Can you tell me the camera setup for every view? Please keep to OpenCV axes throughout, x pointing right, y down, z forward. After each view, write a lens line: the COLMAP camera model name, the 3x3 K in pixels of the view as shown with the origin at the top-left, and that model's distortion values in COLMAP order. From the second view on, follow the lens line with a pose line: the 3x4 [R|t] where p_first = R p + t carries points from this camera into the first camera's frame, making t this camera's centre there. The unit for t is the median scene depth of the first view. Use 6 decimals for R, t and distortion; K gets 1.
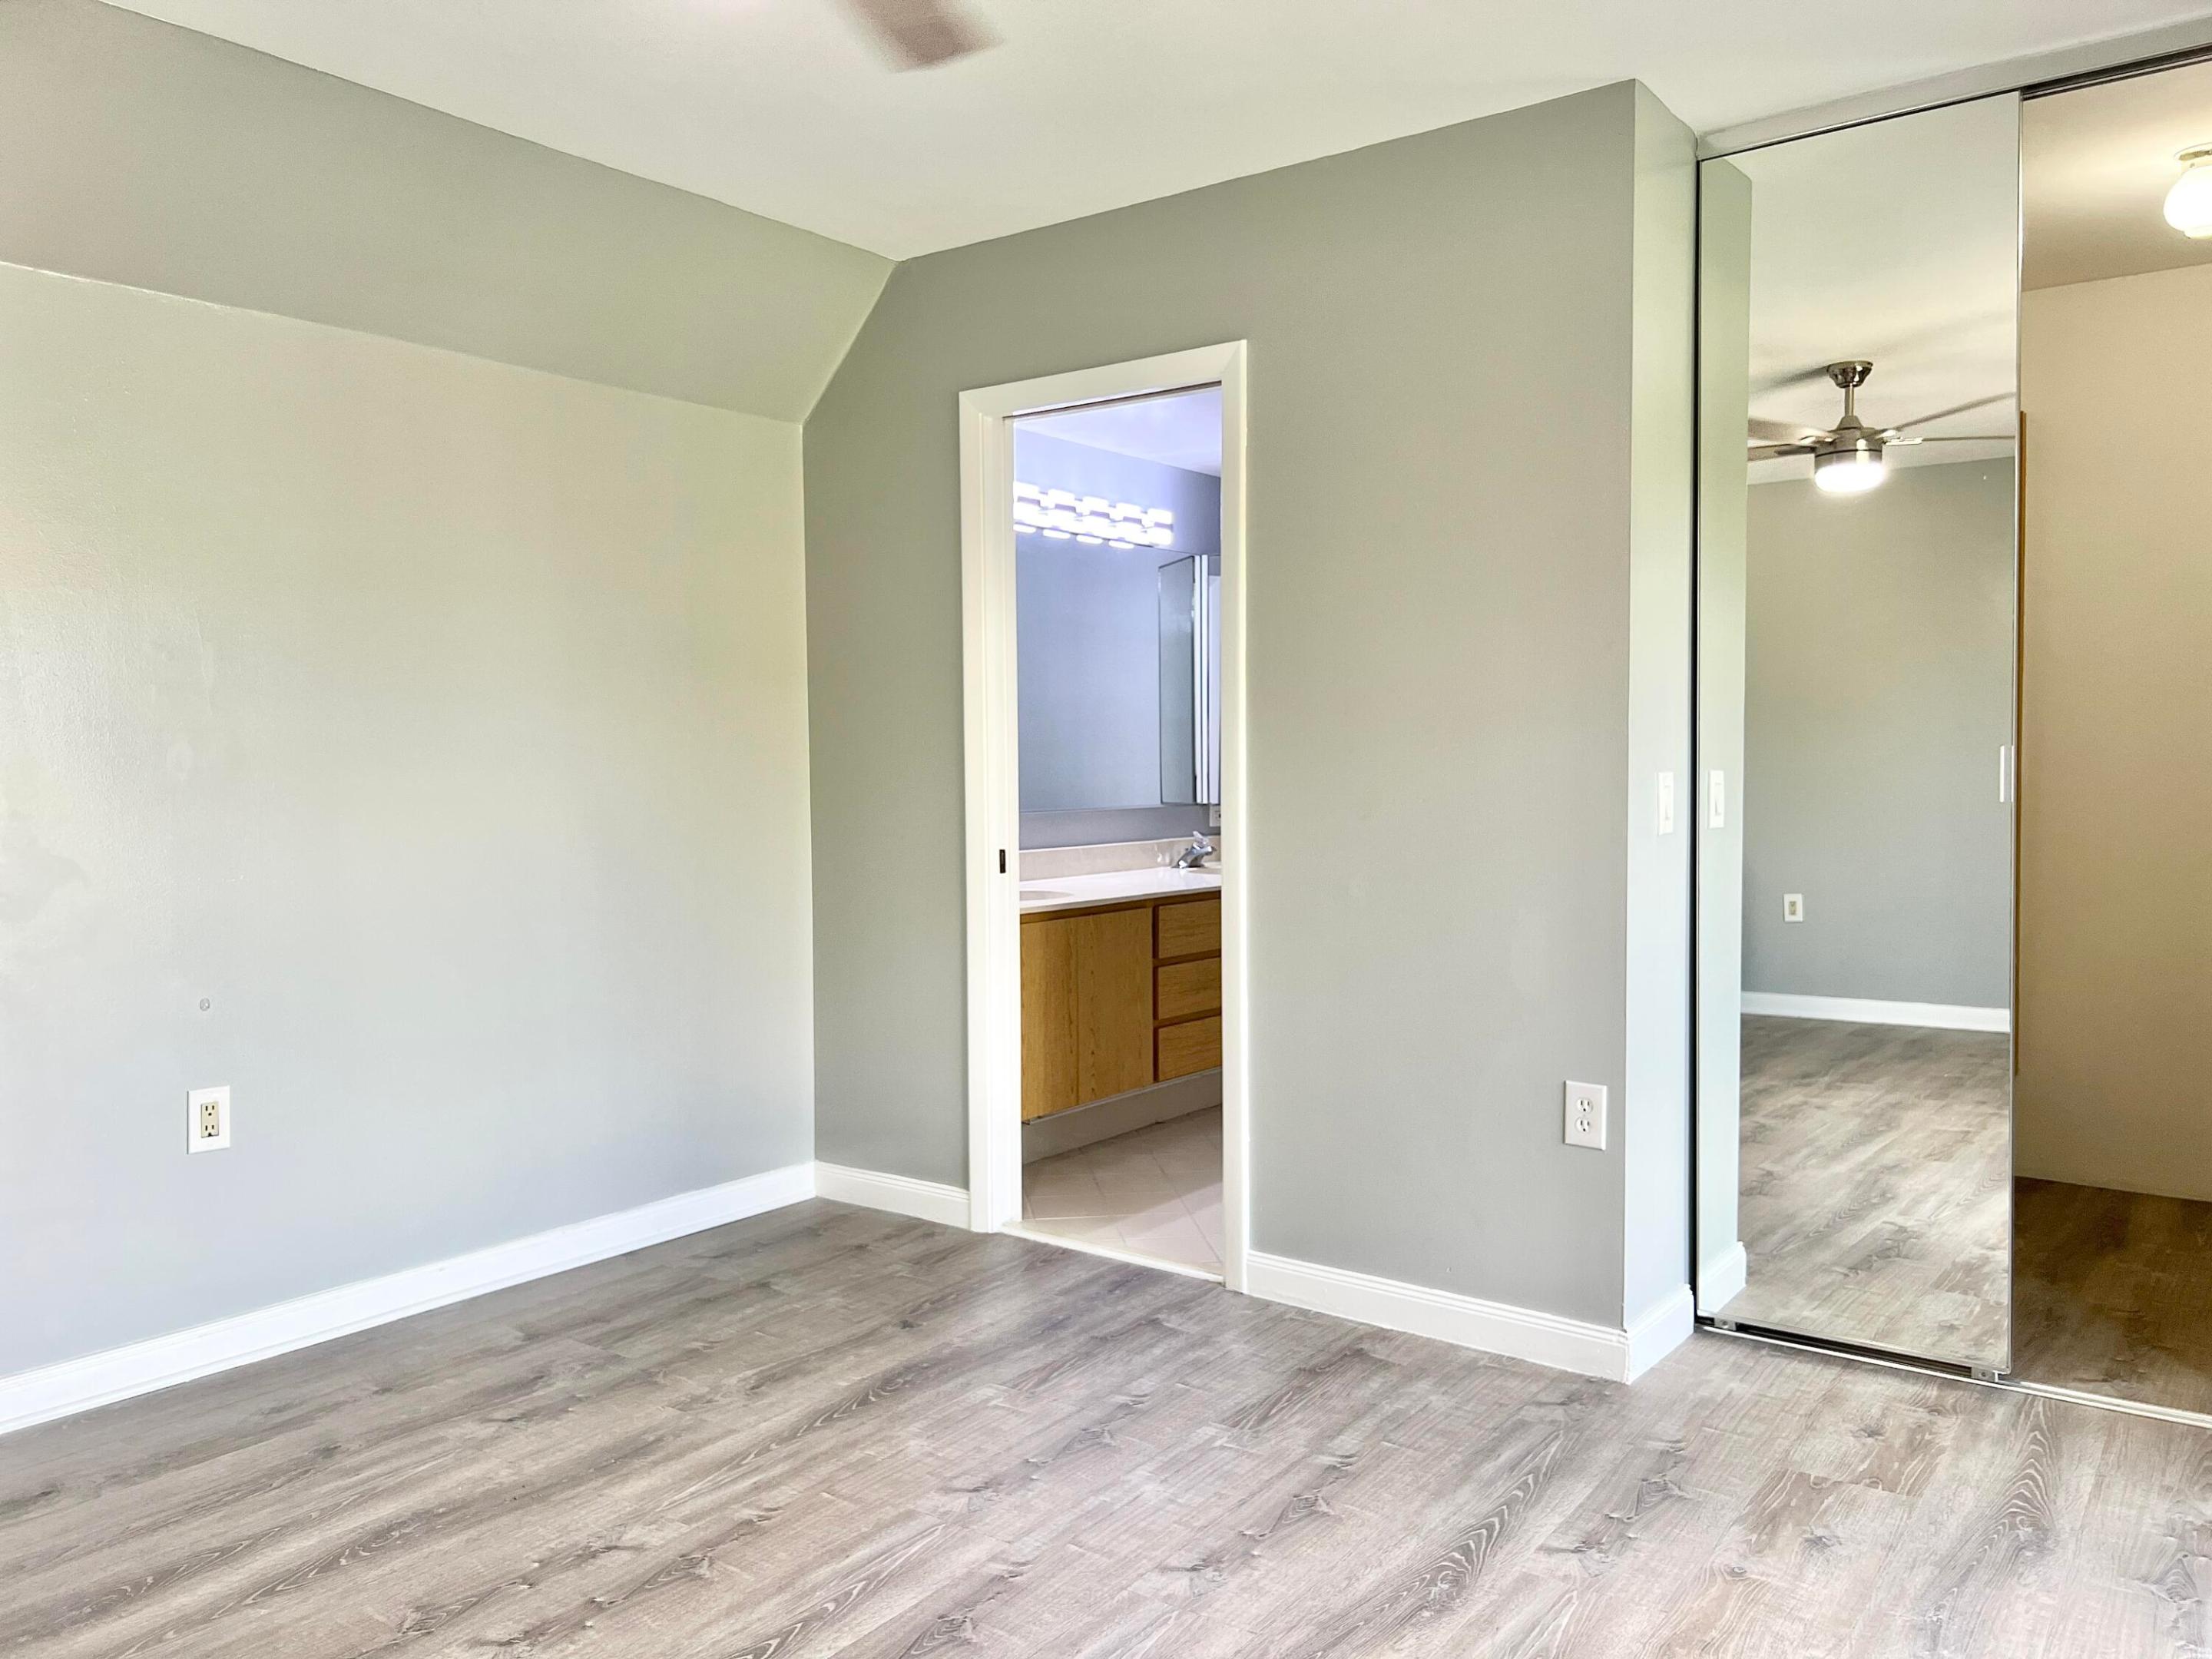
lens RADIAL K [[1678.0, 0, 1106.0], [0, 1678.0, 829.5], [0, 0, 1]] dist [0.089305, -0.094287]
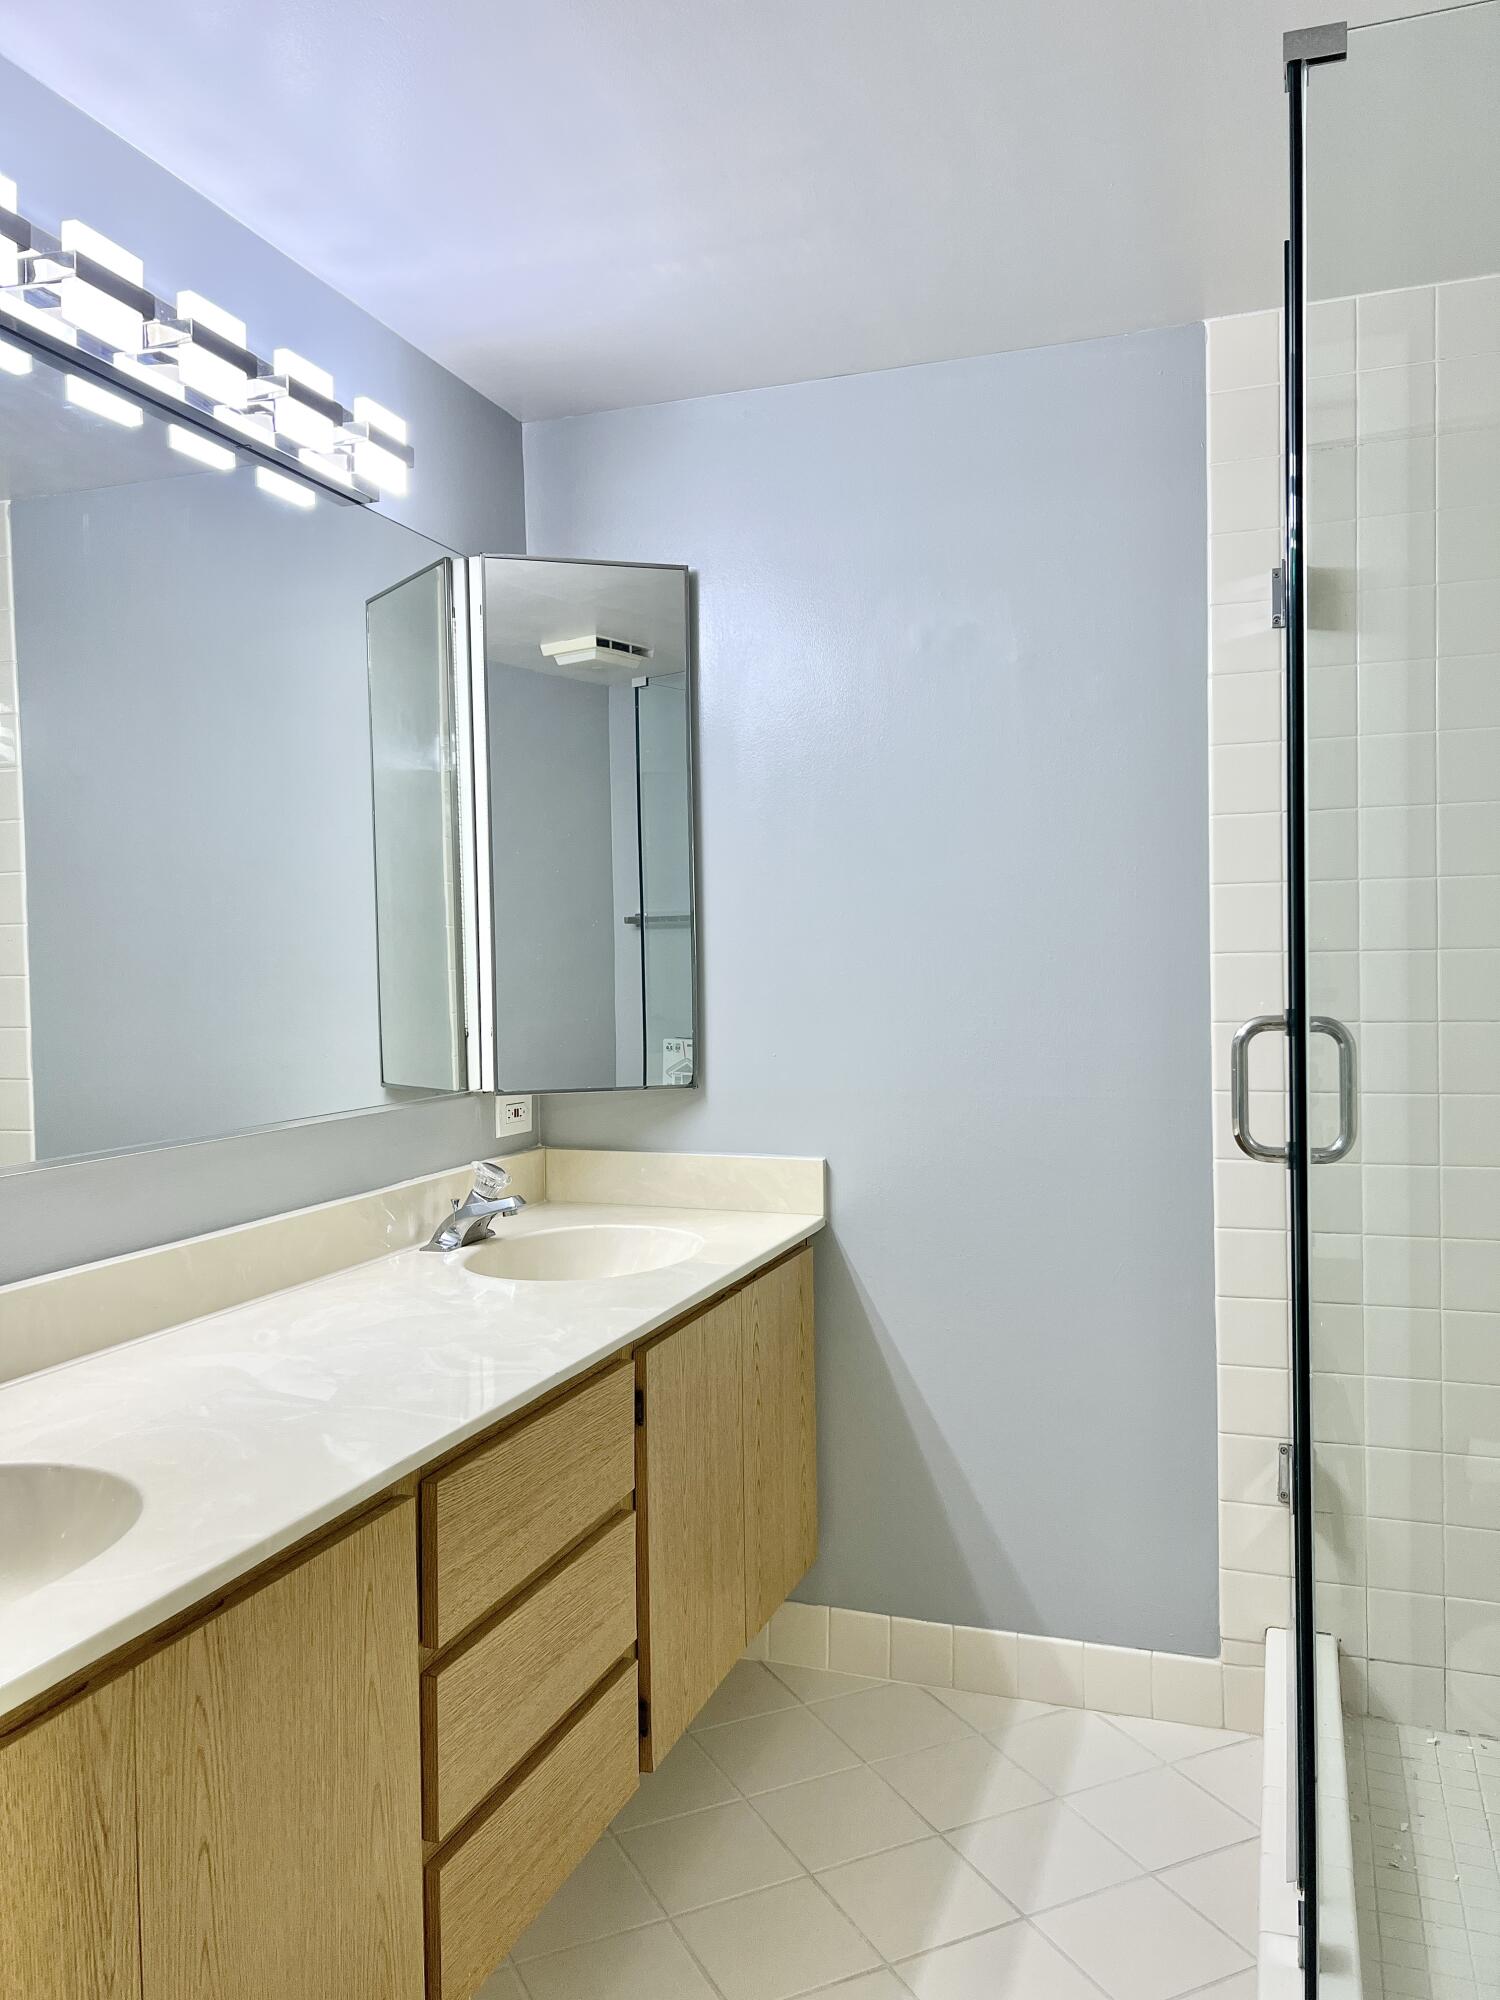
lens RADIAL K [[1517.2, 0, 750.0], [0, 1517.2, 1000.0], [0, 0, 1]] dist [0.089305, -0.094287]
pose [[0.953645, -0.018955, 0.300338, 0.002330], [0.026221, 0.999452, -0.020180, -0.032793], [-0.299791, 0.027120, 0.953619, 0.609759]]
